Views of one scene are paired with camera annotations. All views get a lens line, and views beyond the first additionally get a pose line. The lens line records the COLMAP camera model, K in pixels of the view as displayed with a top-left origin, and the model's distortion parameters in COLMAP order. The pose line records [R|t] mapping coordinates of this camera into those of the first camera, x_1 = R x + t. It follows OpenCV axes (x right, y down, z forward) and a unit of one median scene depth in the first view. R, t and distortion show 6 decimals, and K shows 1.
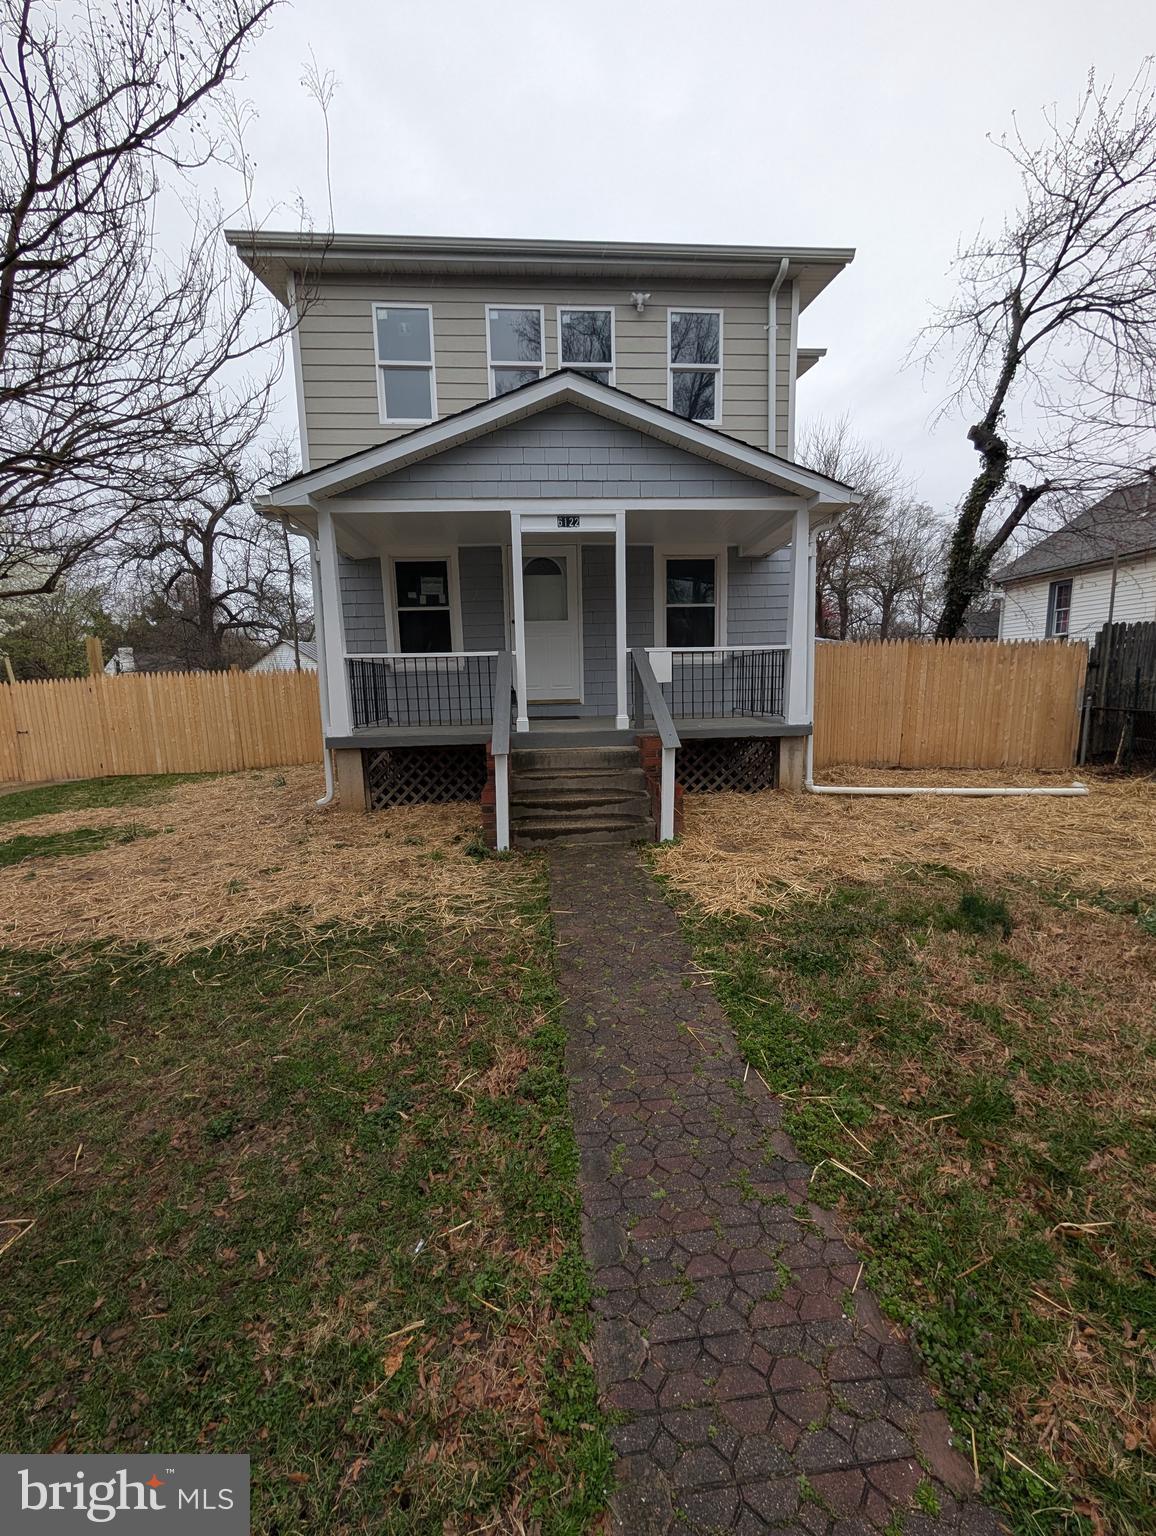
lens RADIAL K [[591.2, 0, 578.2], [0, 591.2, 768.2], [0, 0, 1]] dist [-0.002726, -0.000488]
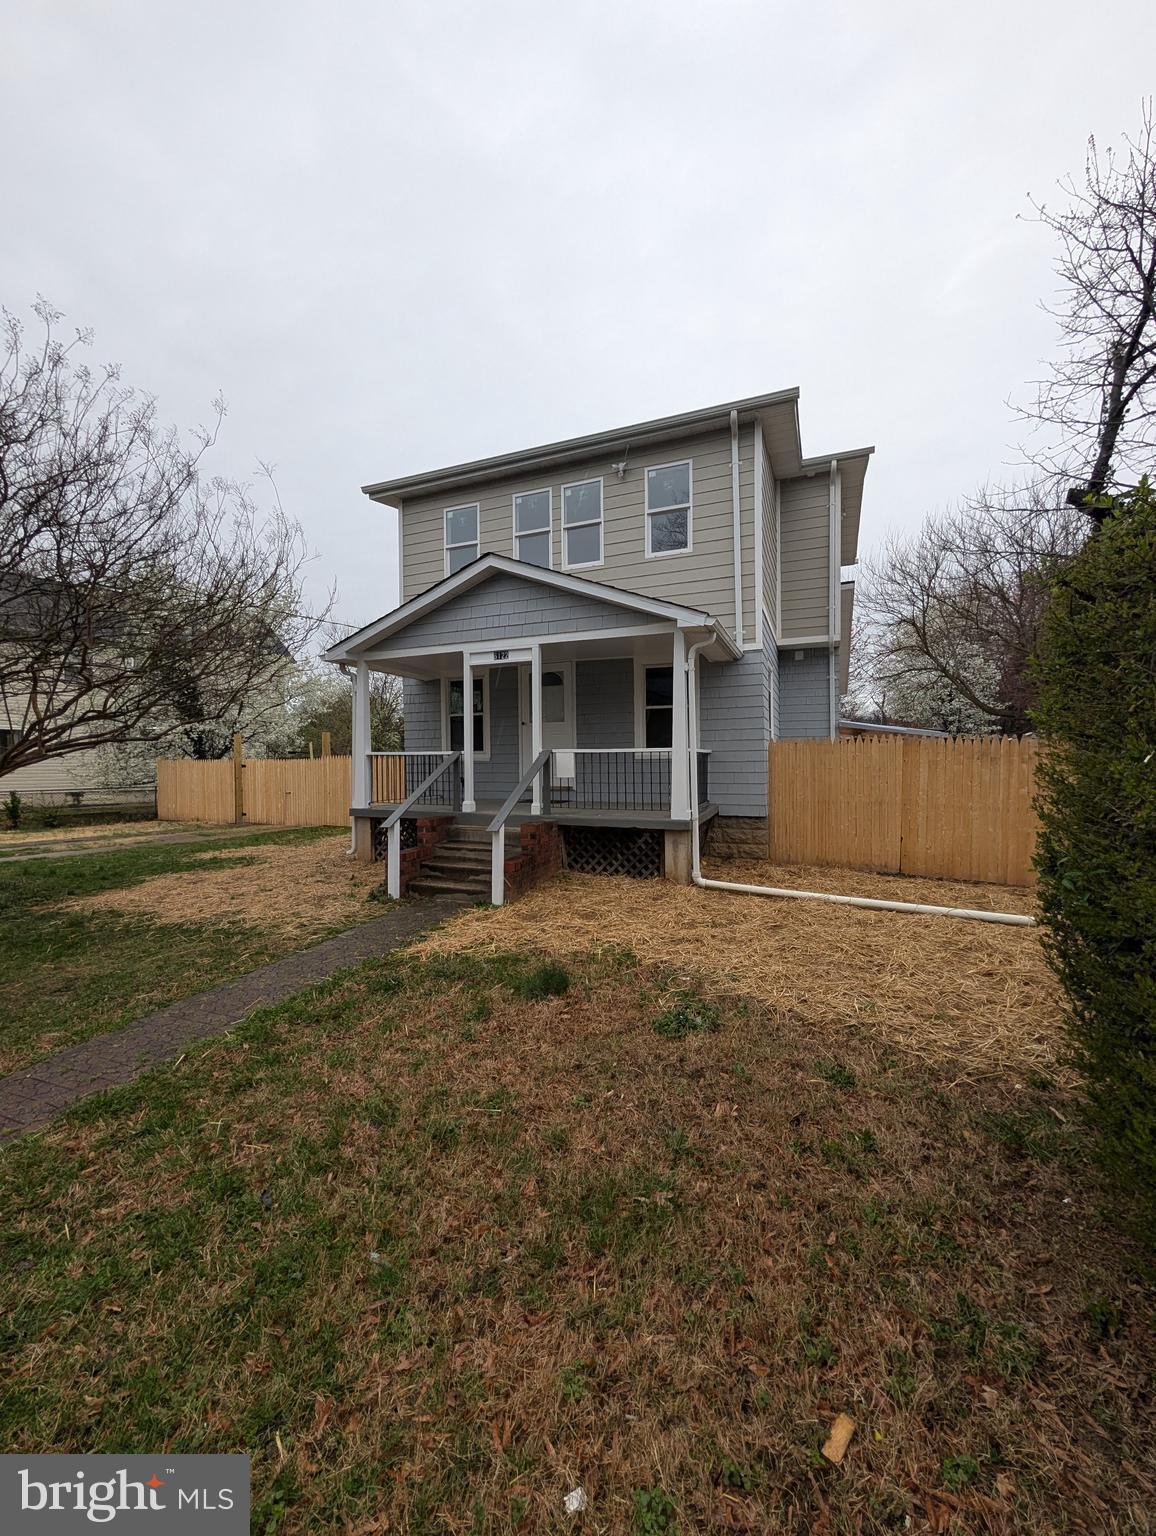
lens RADIAL K [[591.2, 0, 580.6], [0, 591.2, 768.7], [0, 0, 1]] dist [-0.002726, -0.000488]
pose [[0.895410, 0.023113, -0.444642, 0.707840], [-0.078395, 0.991234, -0.106345, -0.037281], [0.438286, 0.130080, 0.889373, -0.064471]]
